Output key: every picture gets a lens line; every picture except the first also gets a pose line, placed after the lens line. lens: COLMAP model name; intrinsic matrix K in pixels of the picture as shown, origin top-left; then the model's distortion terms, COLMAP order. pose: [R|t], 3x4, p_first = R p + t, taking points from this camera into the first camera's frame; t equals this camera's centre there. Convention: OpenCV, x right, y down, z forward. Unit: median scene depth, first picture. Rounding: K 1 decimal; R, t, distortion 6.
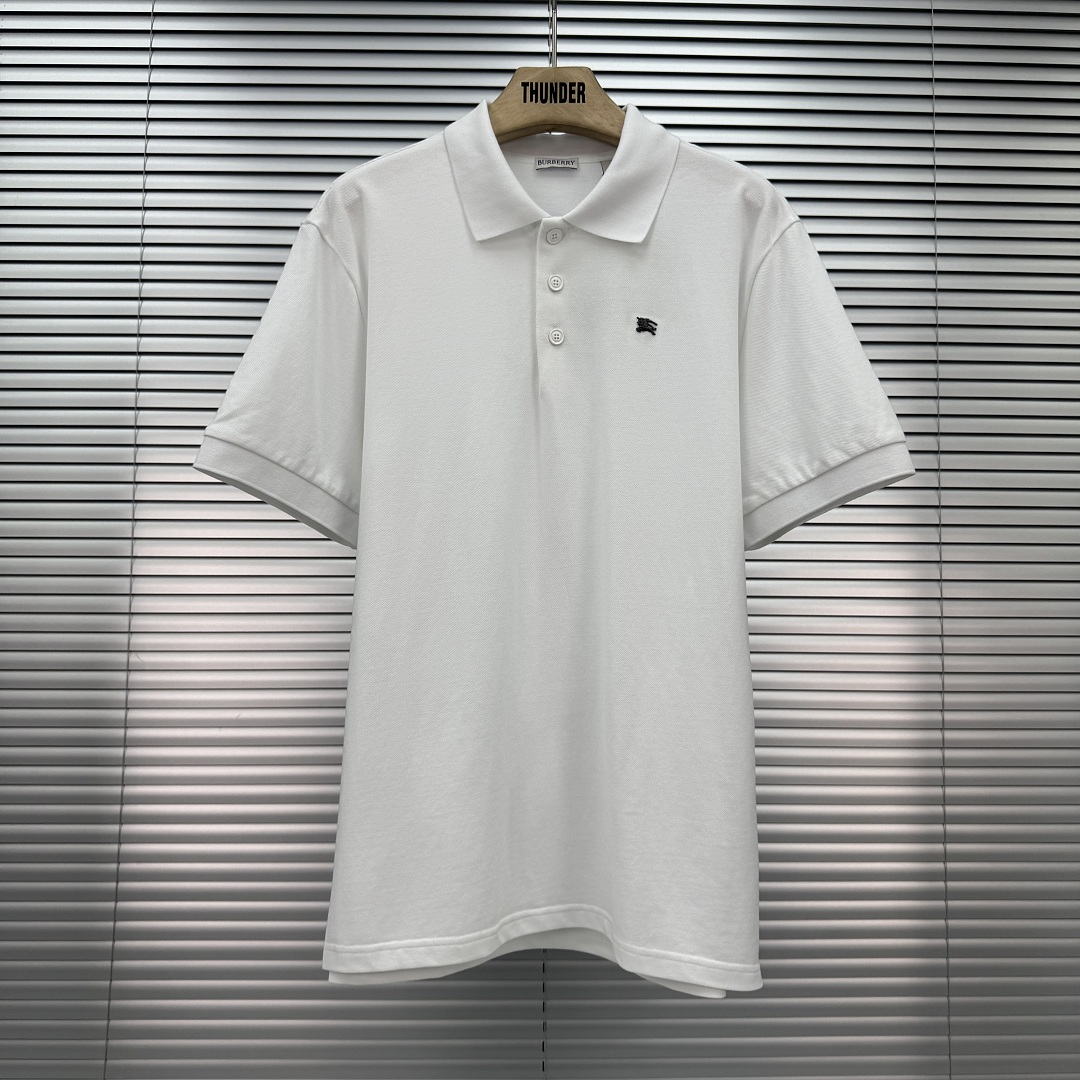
lens RADIAL K [[1029.6, 0, 540.0], [0, 1029.6, 540.0], [0, 0, 1]] dist [0.131813, -0.155429]
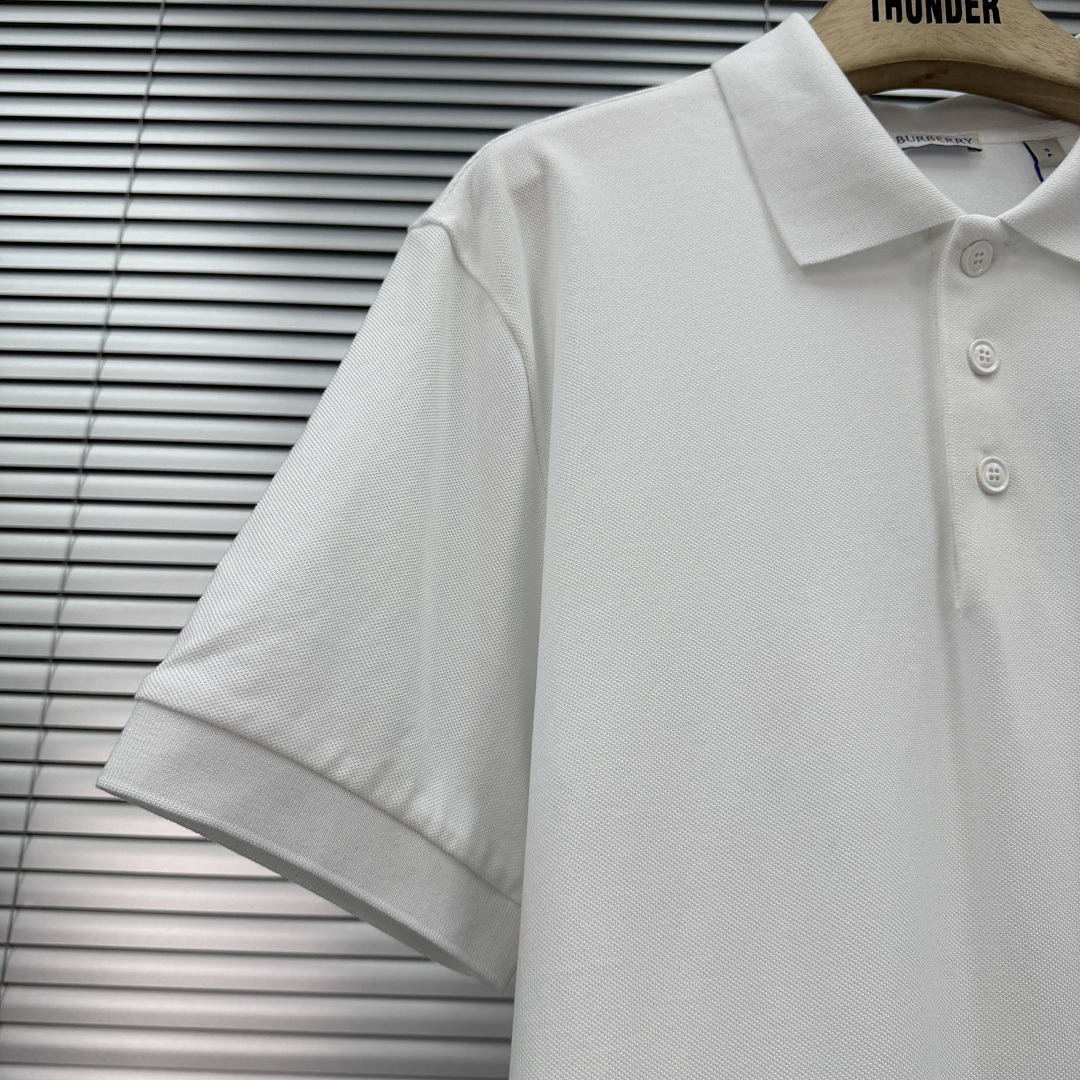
lens RADIAL K [[1031.1, 0, 547.1], [0, 1031.1, 539.4], [0, 0, 1]] dist [0.134149, -0.157636]
pose [[0.999722, 0.021122, 0.010501, -0.107323], [-0.018226, 0.974293, -0.224544, -0.044478], [-0.014974, 0.224290, 0.974407, 0.370168]]
